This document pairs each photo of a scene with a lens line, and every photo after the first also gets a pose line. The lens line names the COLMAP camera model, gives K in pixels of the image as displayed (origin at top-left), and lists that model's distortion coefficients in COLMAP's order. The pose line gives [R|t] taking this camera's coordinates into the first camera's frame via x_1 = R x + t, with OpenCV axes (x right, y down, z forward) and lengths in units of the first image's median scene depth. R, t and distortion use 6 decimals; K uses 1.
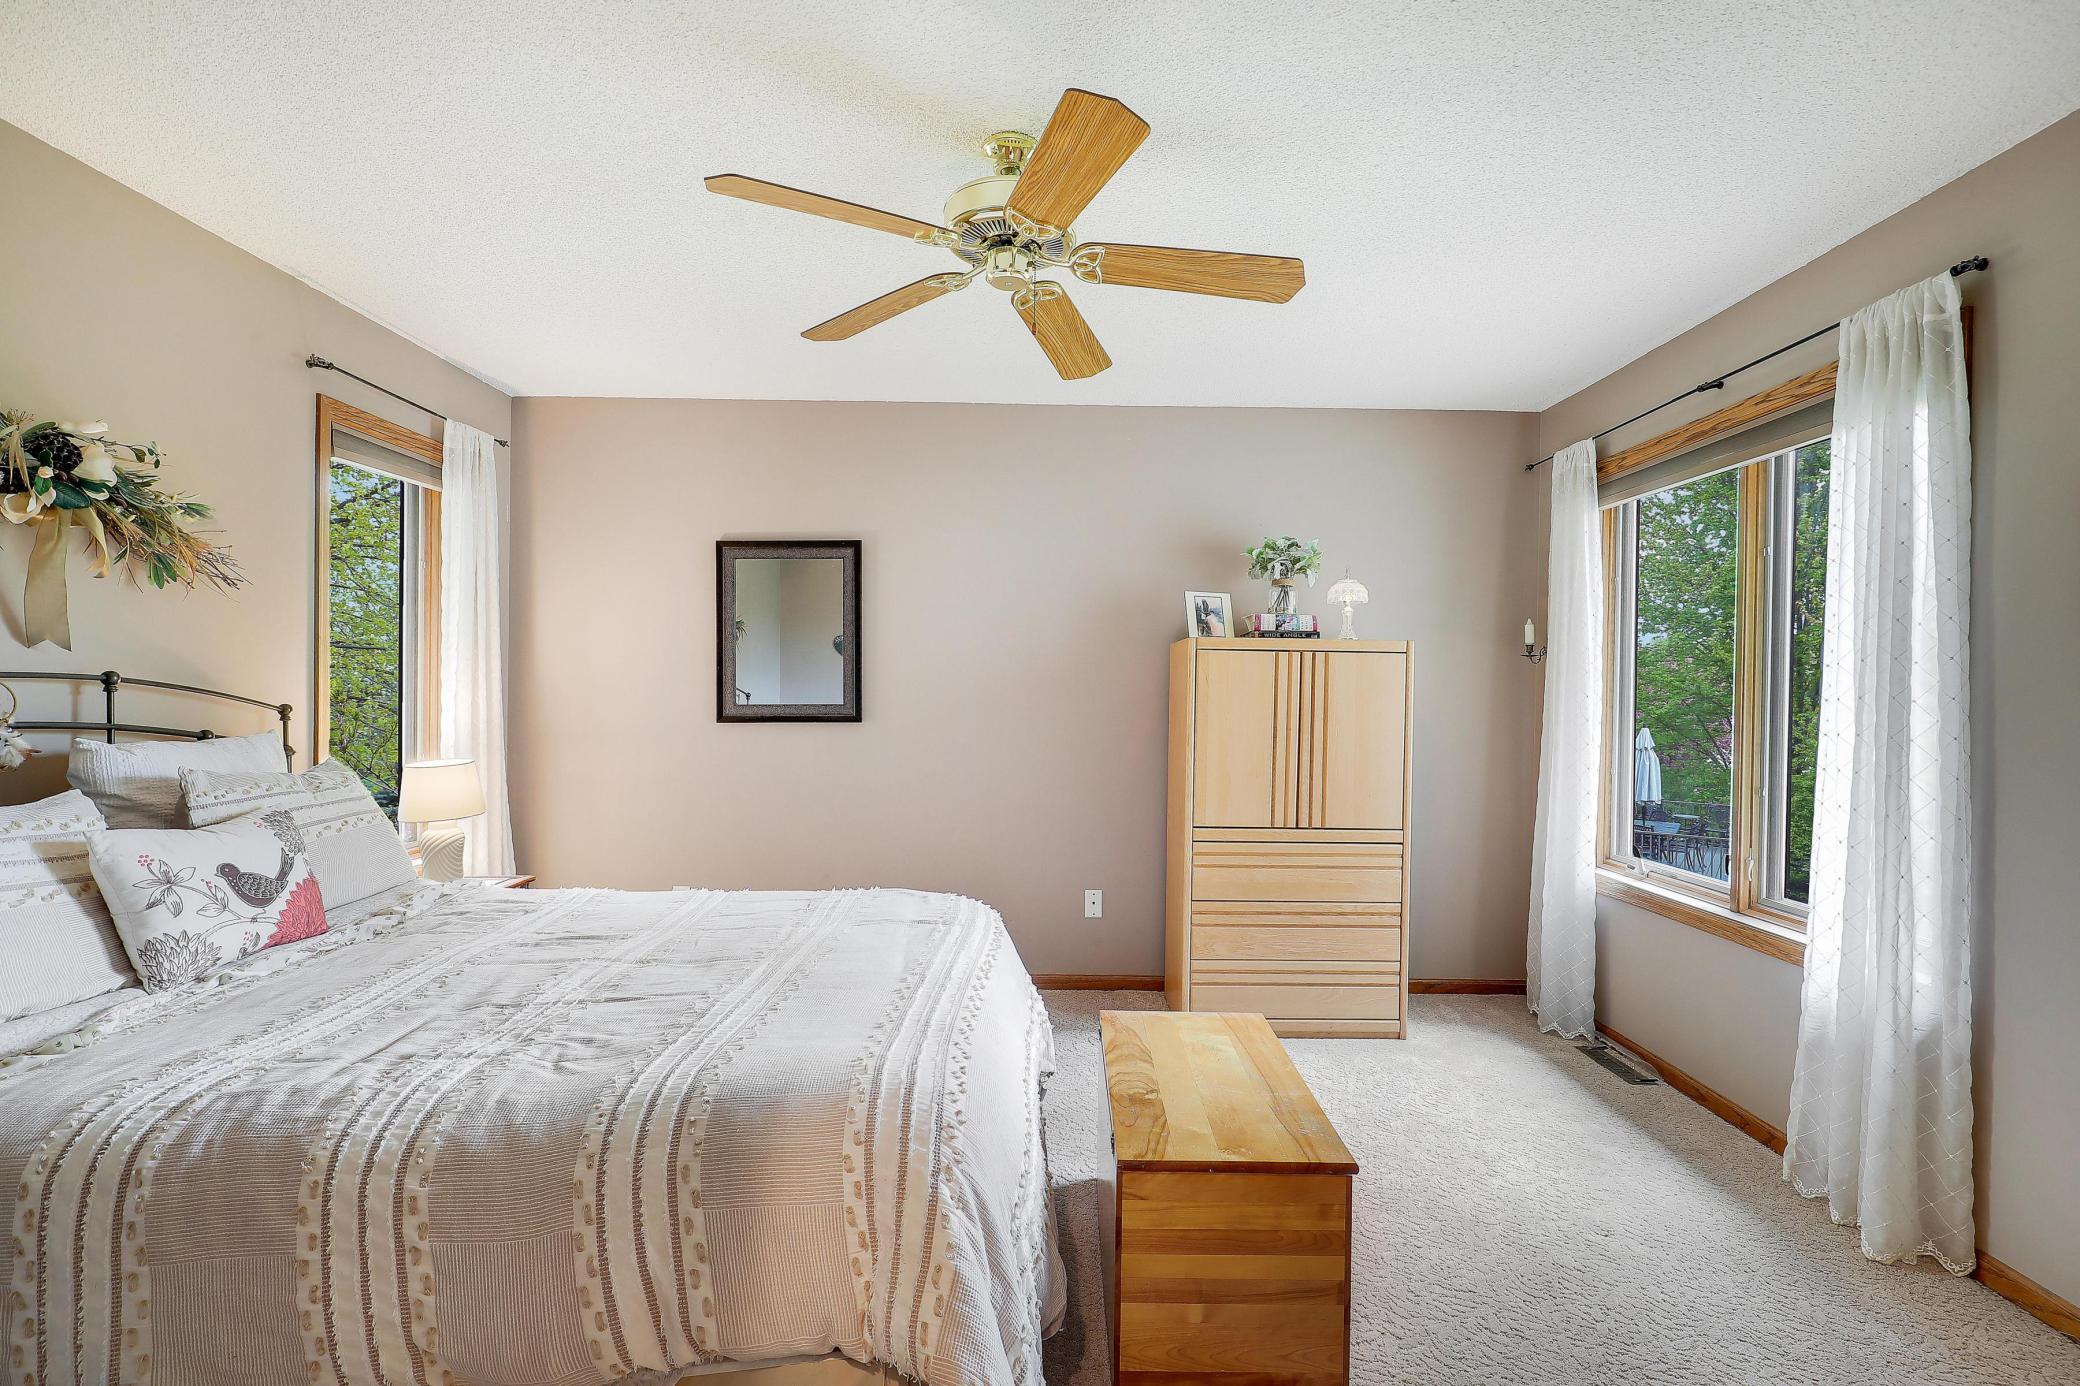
lens RADIAL K [[940.7, 0, 1051.6], [0, 940.7, 696.8], [0, 0, 1]] dist [-0.003562, -0.000580]
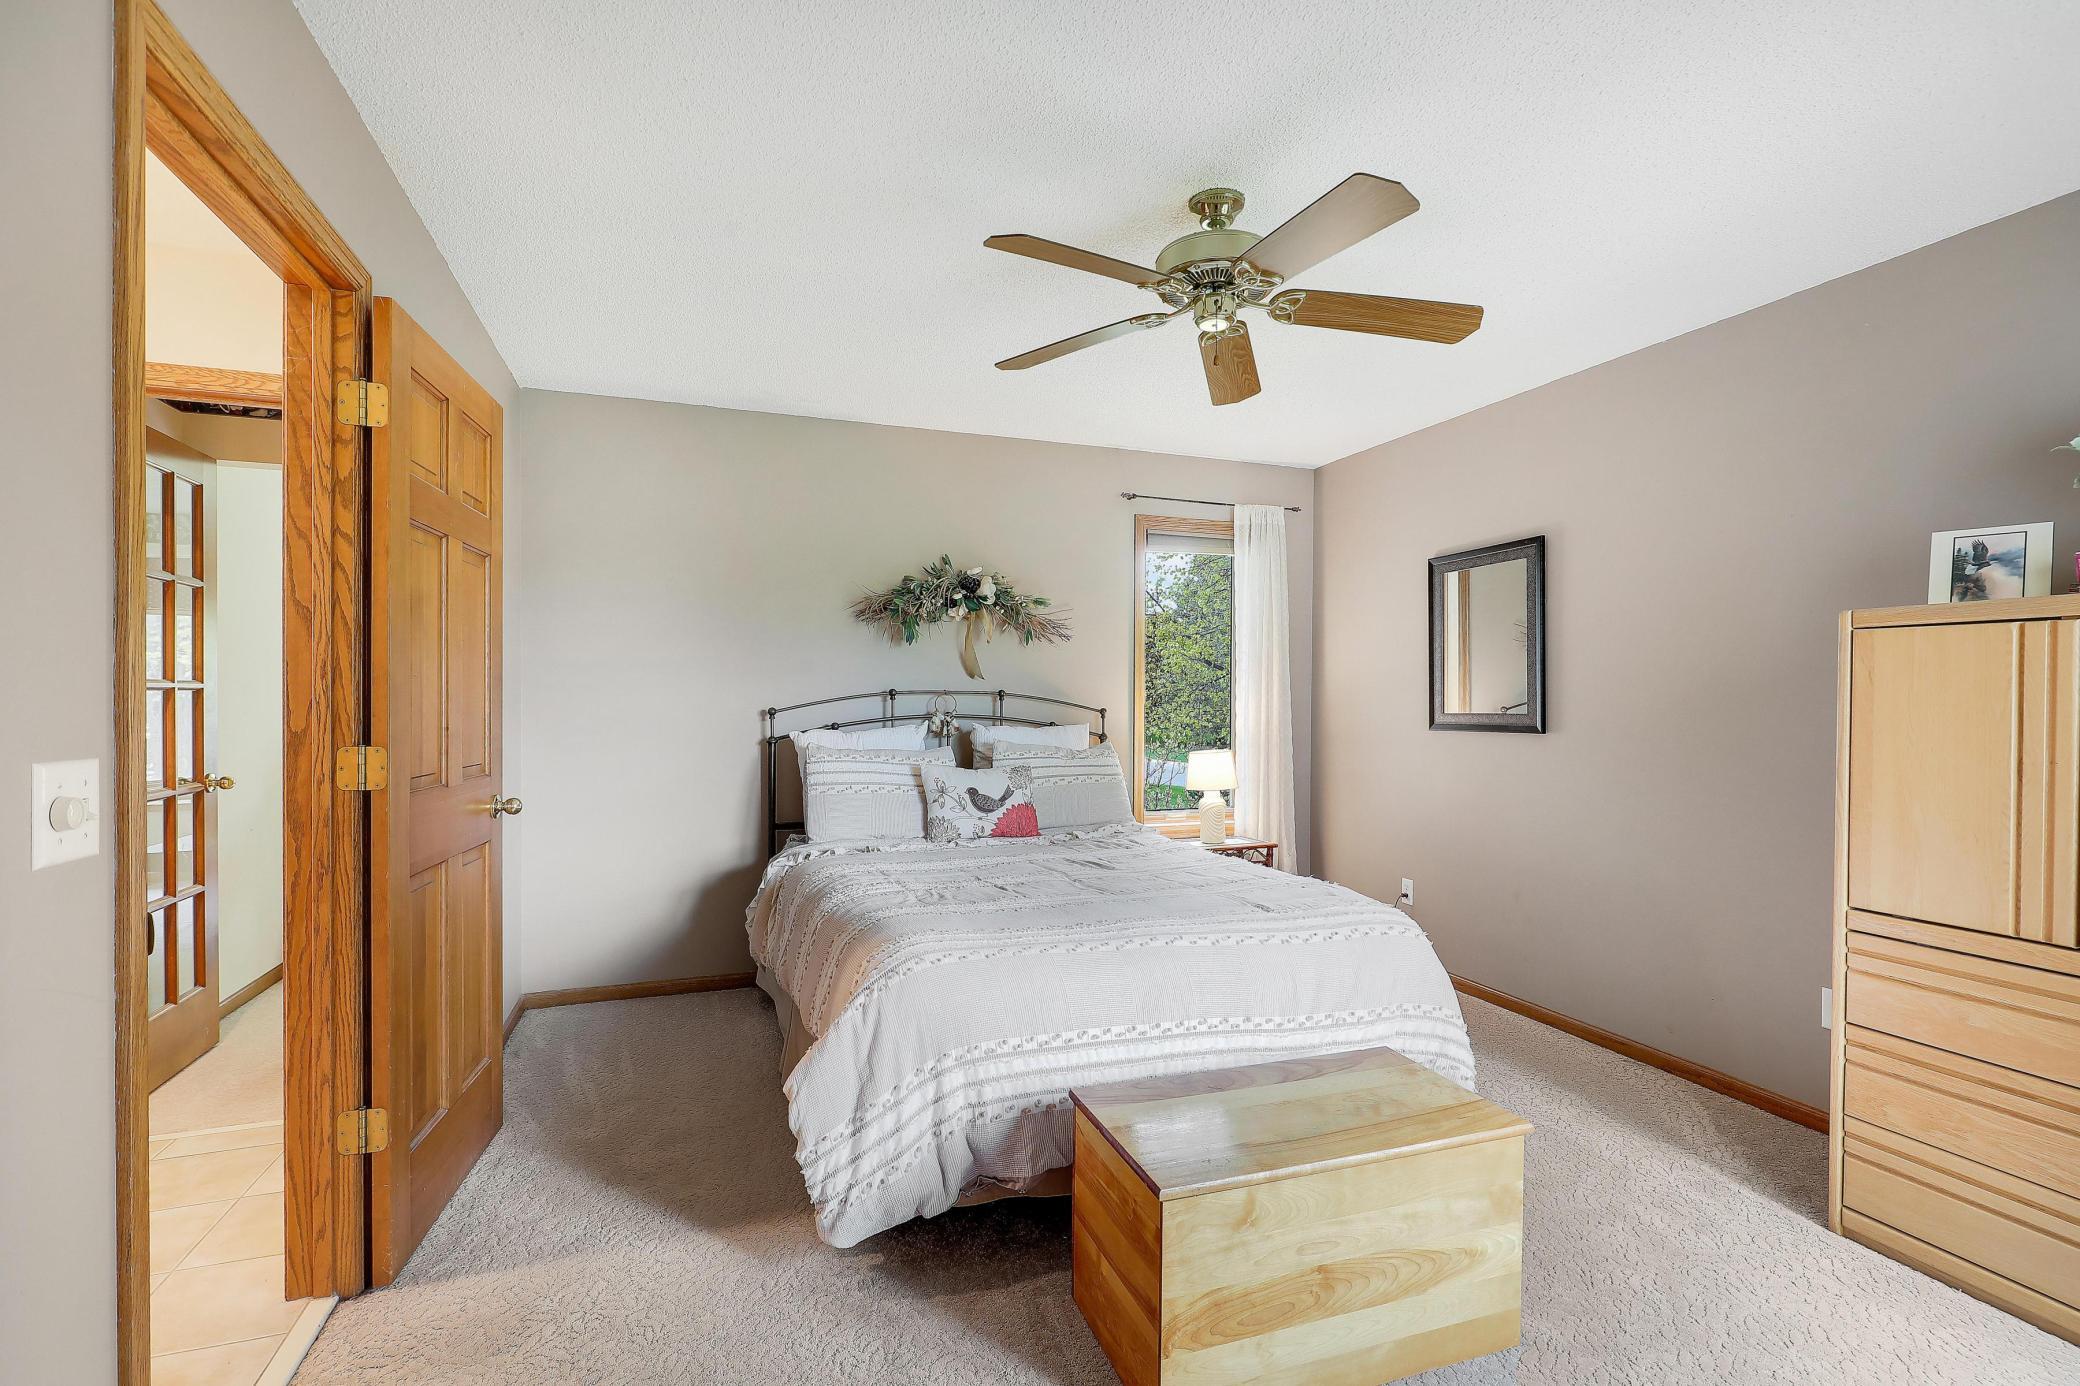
lens RADIAL K [[940.7, 0, 1053.7], [0, 940.7, 699.2], [0, 0, 1]] dist [-0.003562, -0.000580]
pose [[0.340879, -0.007636, -0.940076, 0.761118], [-0.007361, 0.999915, -0.010791, 0.010892], [0.940078, 0.010598, 0.340794, 0.368805]]
